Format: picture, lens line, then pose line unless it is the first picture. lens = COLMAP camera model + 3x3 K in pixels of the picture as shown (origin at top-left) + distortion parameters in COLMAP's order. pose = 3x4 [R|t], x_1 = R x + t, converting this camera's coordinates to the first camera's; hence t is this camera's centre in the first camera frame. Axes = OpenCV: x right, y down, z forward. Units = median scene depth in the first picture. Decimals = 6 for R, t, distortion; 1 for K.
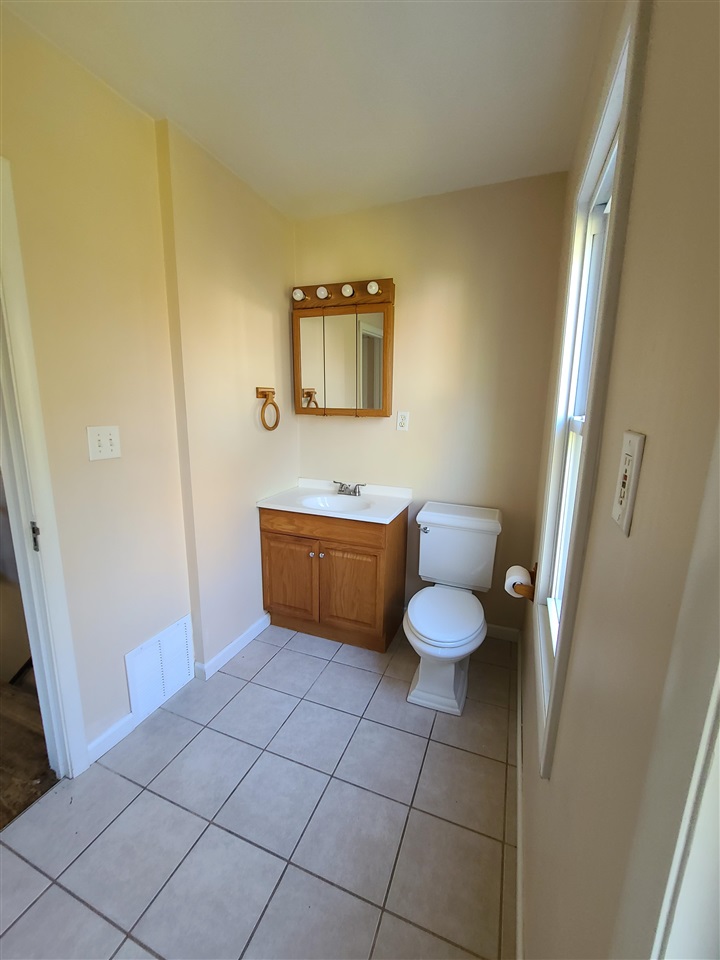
lens RADIAL K [[395.6, 0, 358.4], [0, 395.6, 481.1], [0, 0, 1]] dist [-0.004088, 0.000039]
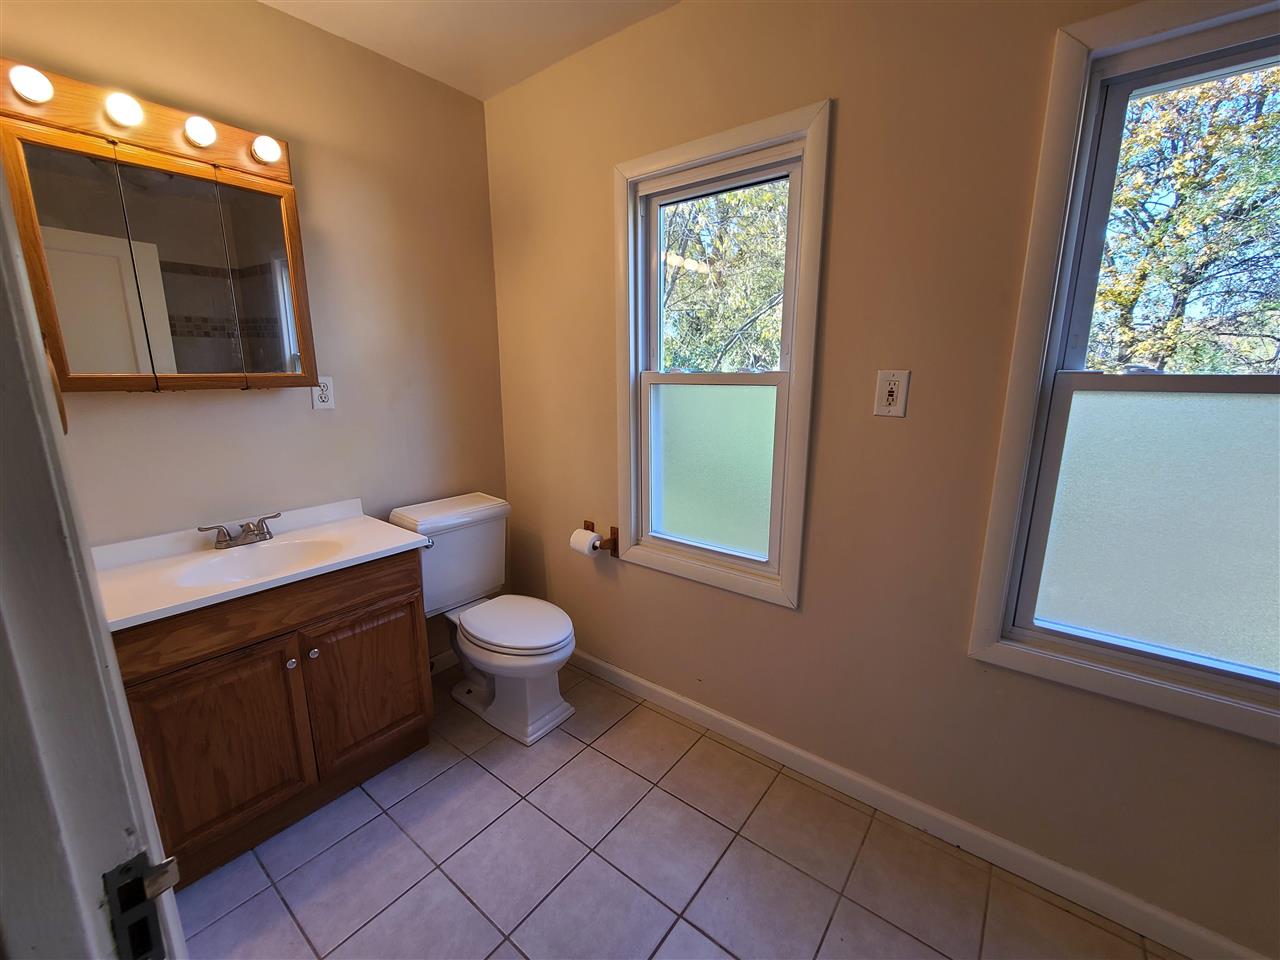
lens RADIAL K [[527.5, 0, 640.3], [0, 527.5, 491.6], [0, 0, 1]] dist [-0.004088, 0.000039]
pose [[0.276572, -0.230119, 0.933034, -0.644972], [0.194249, 0.964252, 0.180239, -0.069462], [-0.941156, 0.131392, 0.311385, 0.387049]]
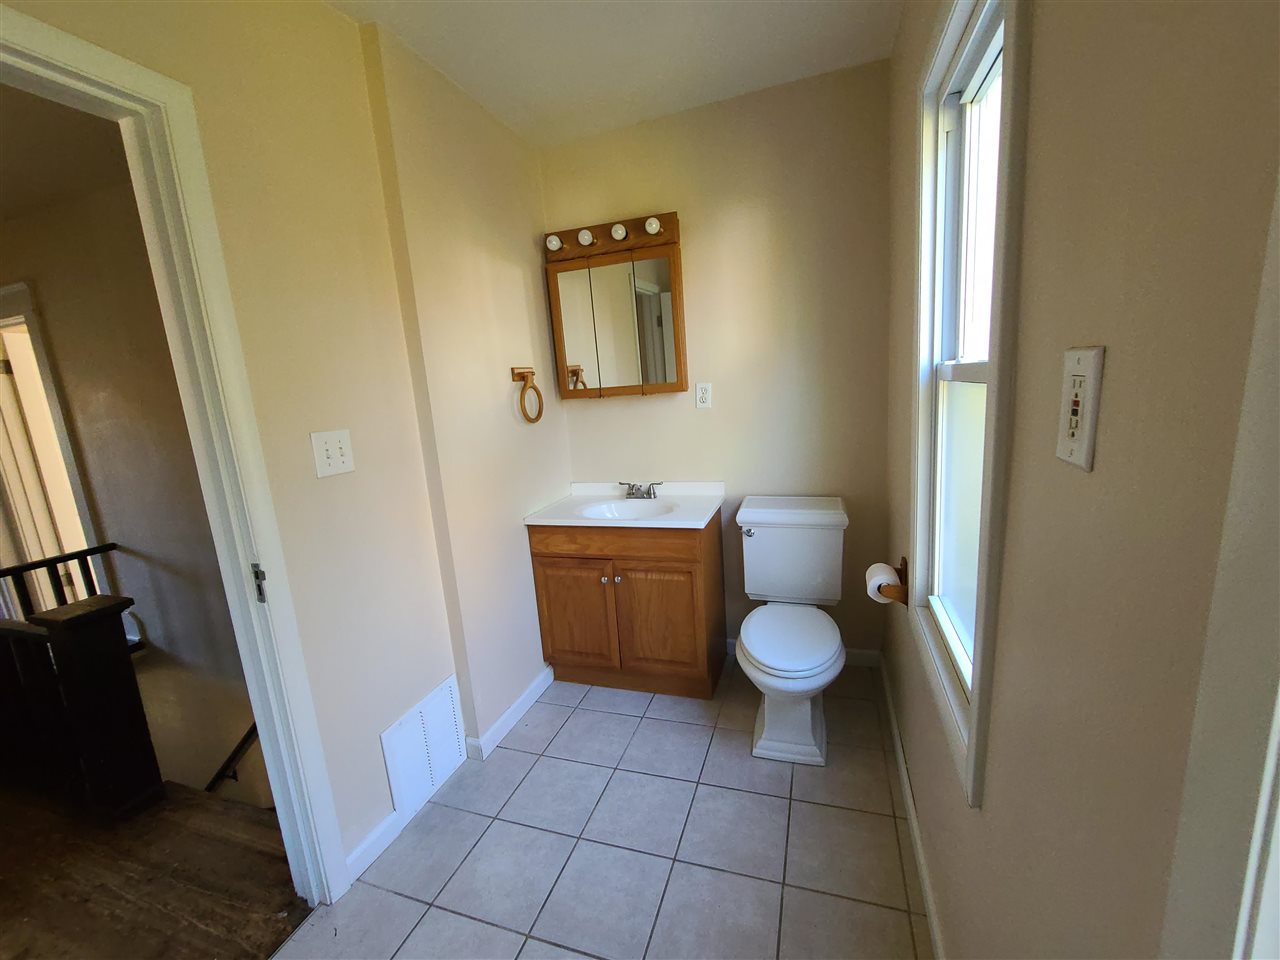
lens RADIAL K [[527.5, 0, 640.4], [0, 527.5, 485.0], [0, 0, 1]] dist [-0.004088, 0.000039]
pose [[0.994750, -0.095287, 0.037311, -0.078825], [0.095691, 0.995369, -0.009185, 0.022364], [-0.036263, 0.012707, 0.999261, -0.019469]]
